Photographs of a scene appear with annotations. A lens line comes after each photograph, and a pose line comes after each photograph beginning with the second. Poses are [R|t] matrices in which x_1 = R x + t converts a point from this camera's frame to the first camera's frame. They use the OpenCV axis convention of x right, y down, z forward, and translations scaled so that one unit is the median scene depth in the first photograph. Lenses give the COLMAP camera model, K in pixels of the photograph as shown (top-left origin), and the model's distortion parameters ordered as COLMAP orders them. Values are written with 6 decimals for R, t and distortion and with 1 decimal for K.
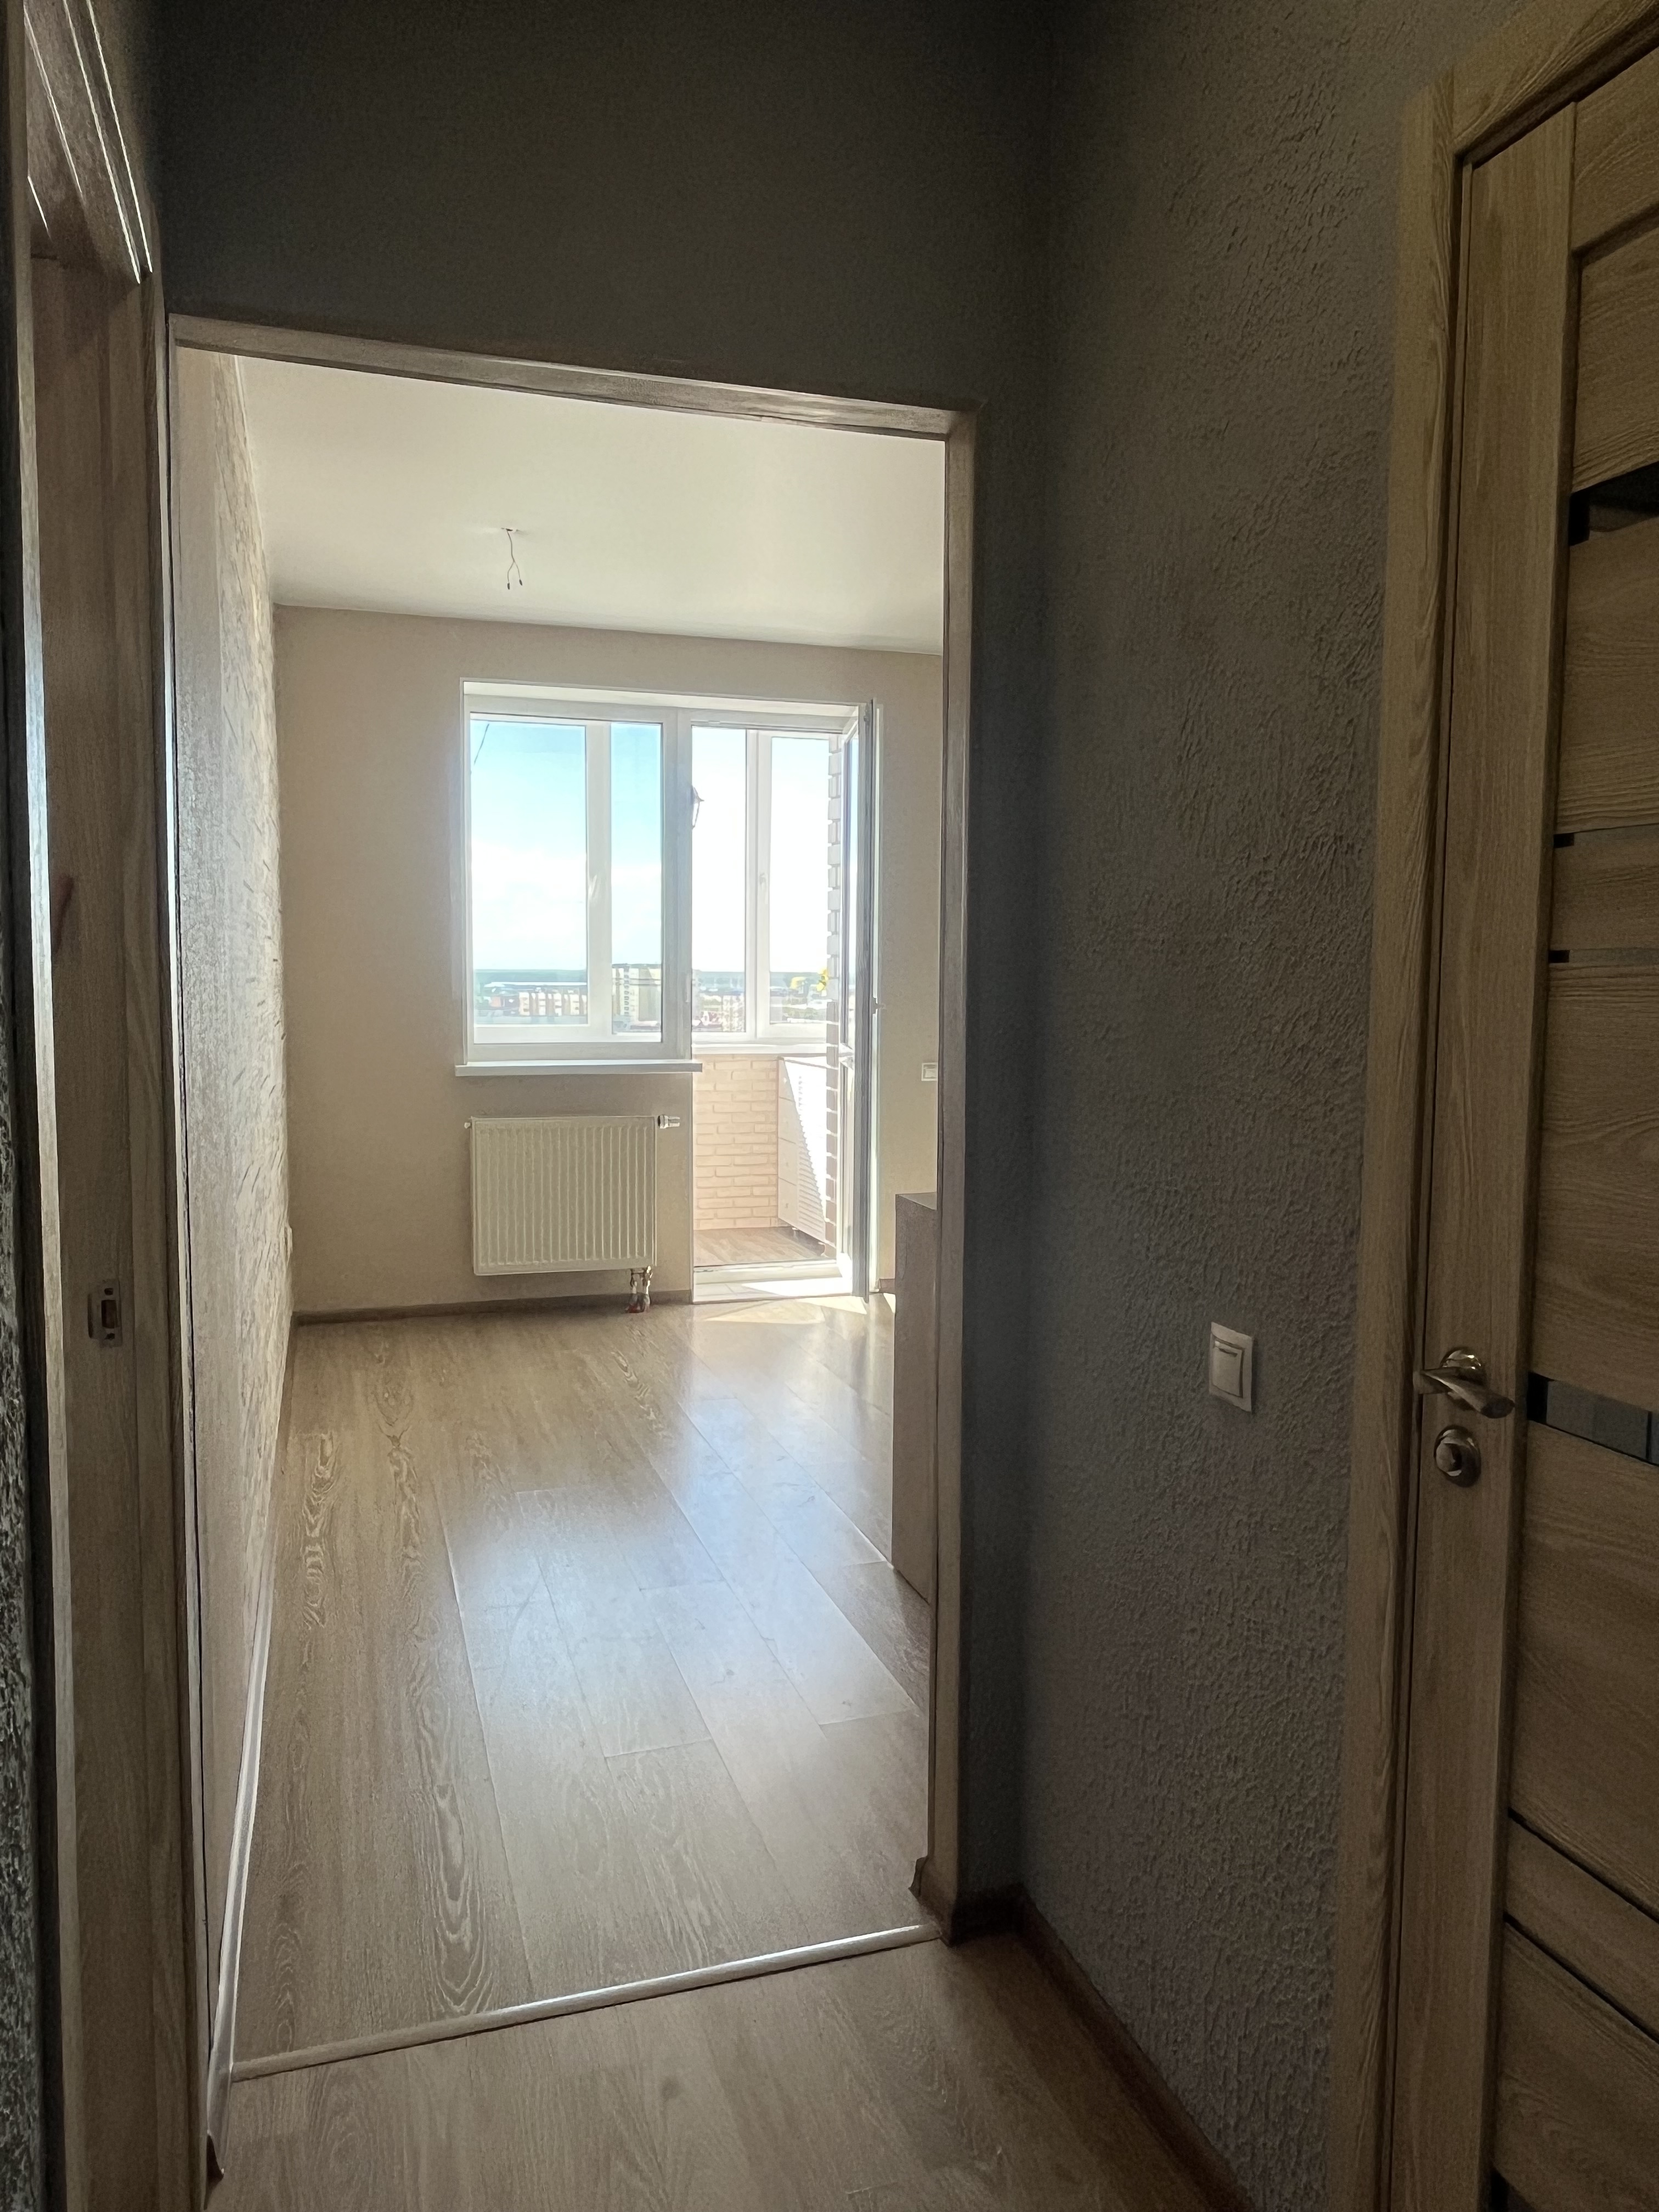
lens RADIAL K [[1514.8, 0, 829.3], [0, 1514.8, 1103.5], [0, 0, 1]] dist [0.003663, -0.003149]
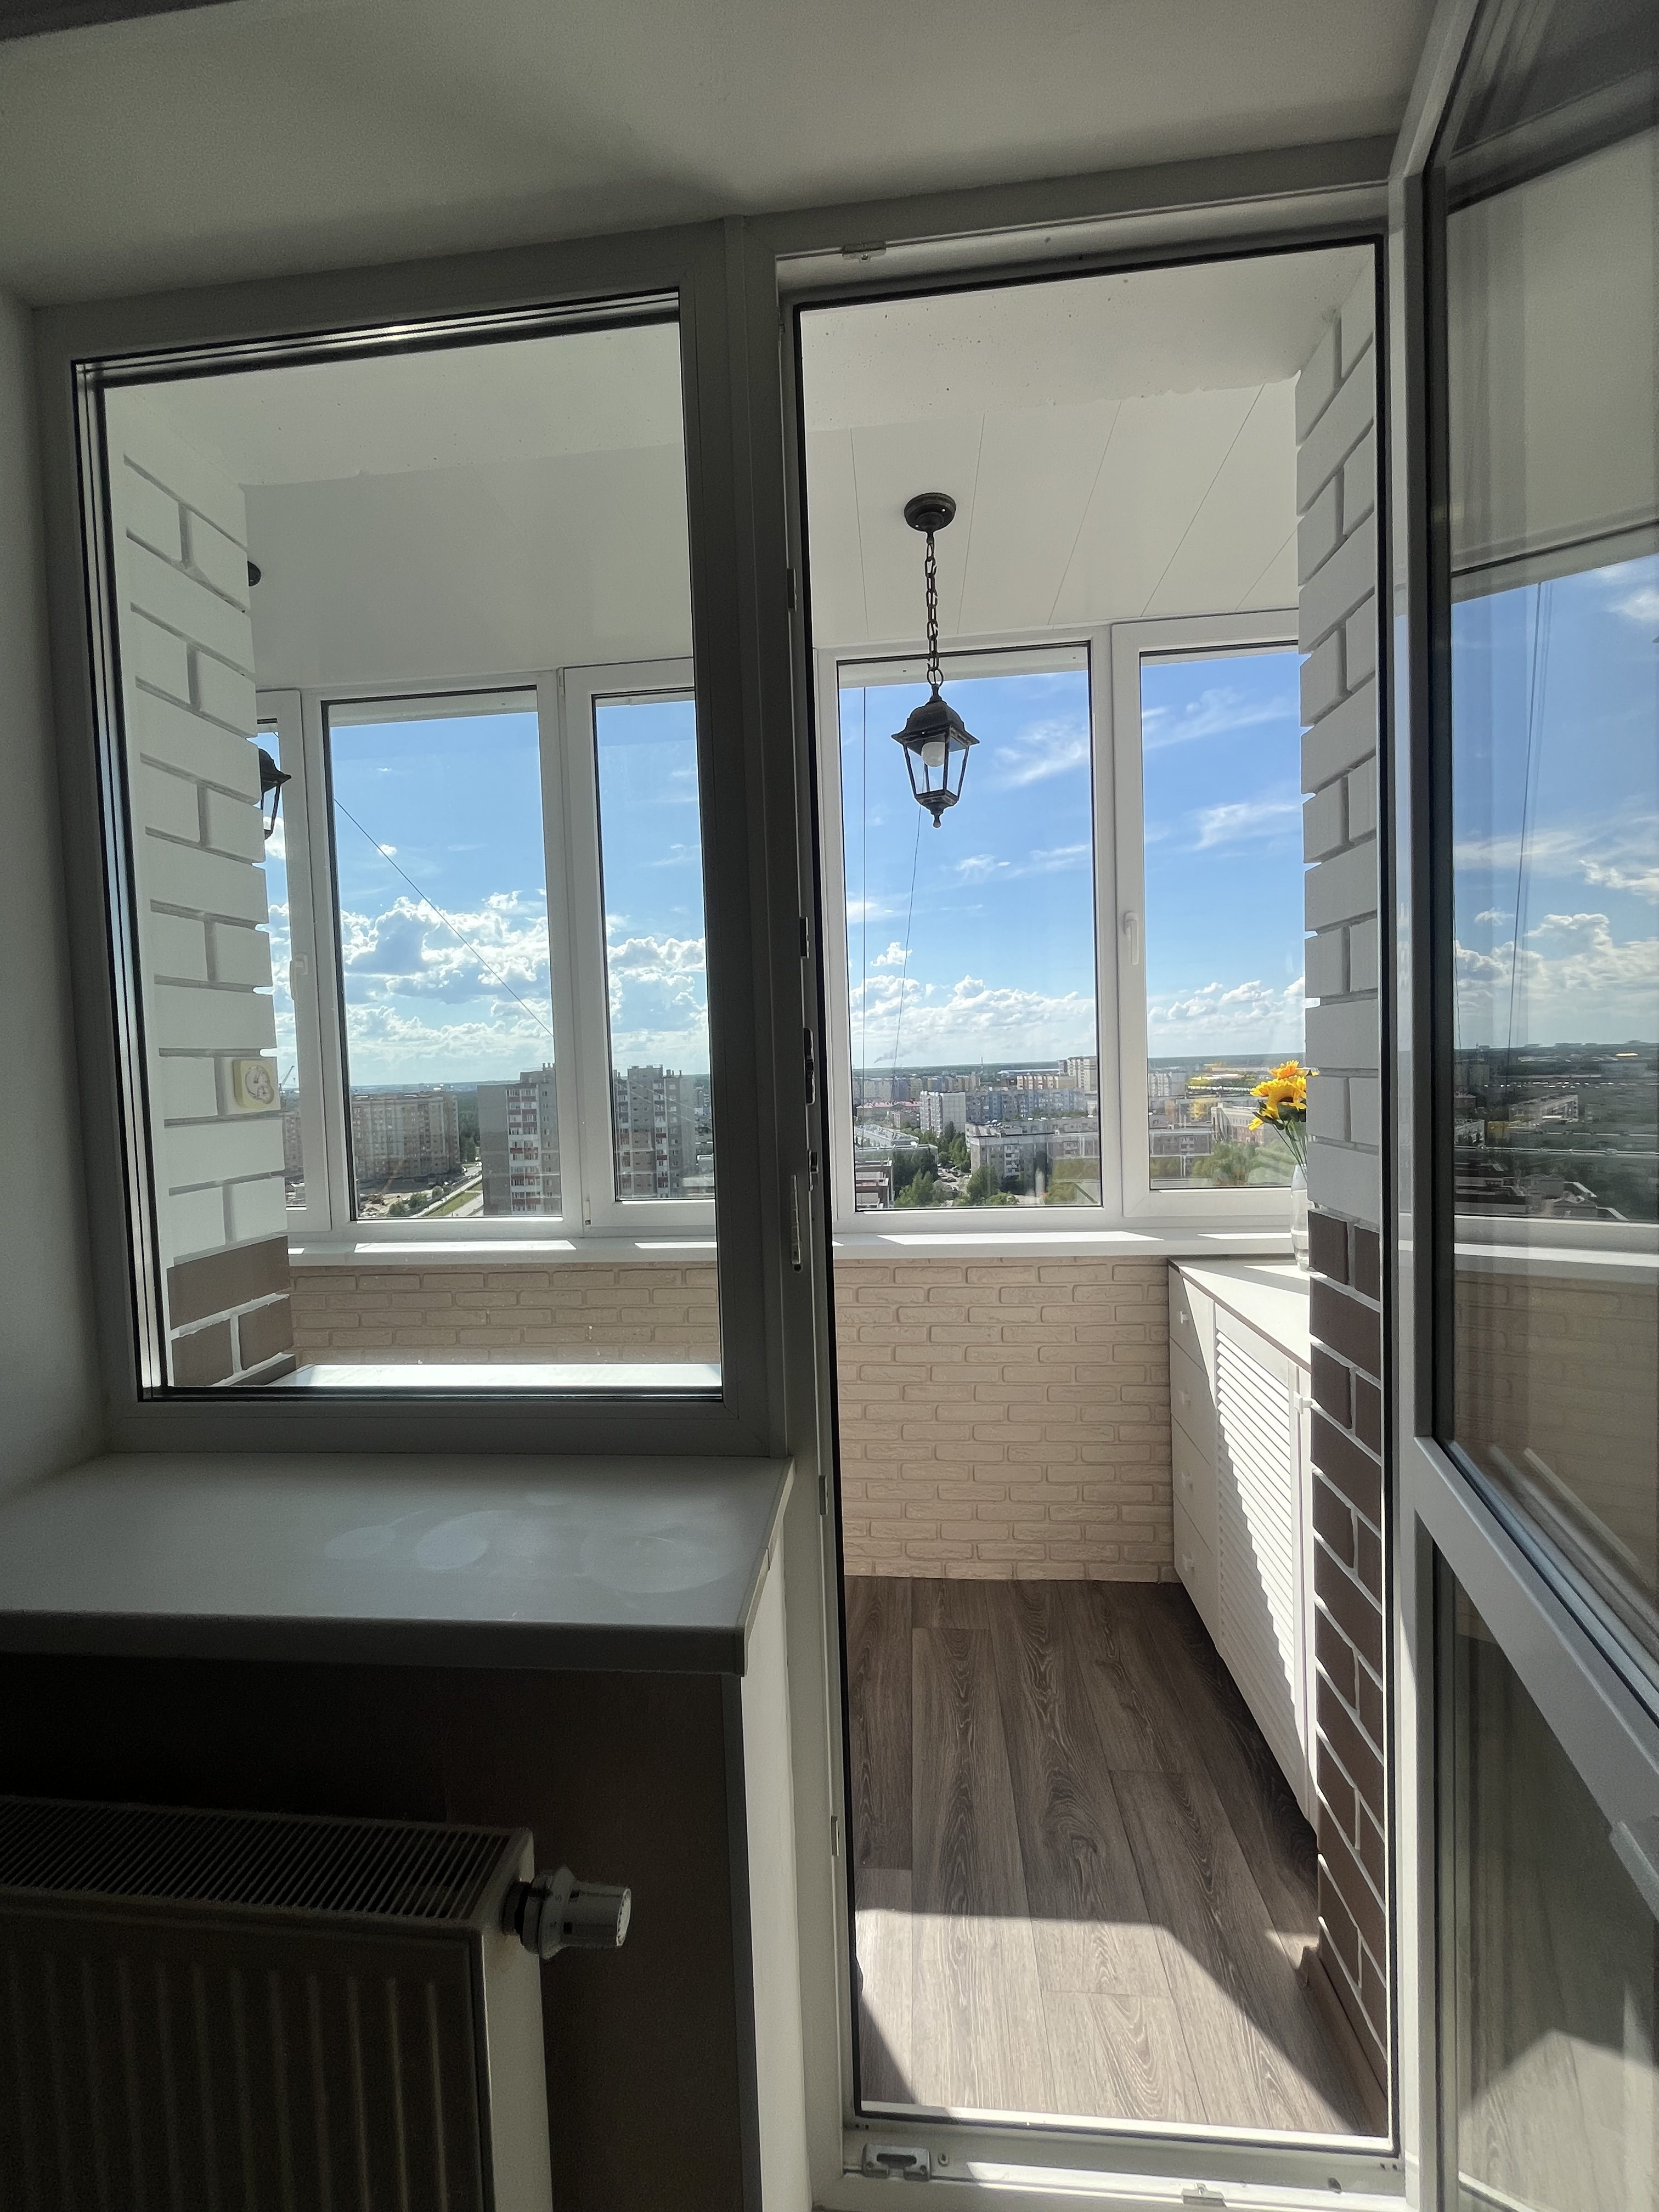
lens RADIAL K [[906.2, 0, 804.2], [0, 906.2, 1105.1], [0, 0, 1]] dist [-0.003725, -0.000346]
pose [[0.910251, -0.020879, -0.413529, -0.025361], [0.005364, 0.999239, -0.038645, -0.095301], [0.414021, 0.032959, 0.909670, 0.926104]]
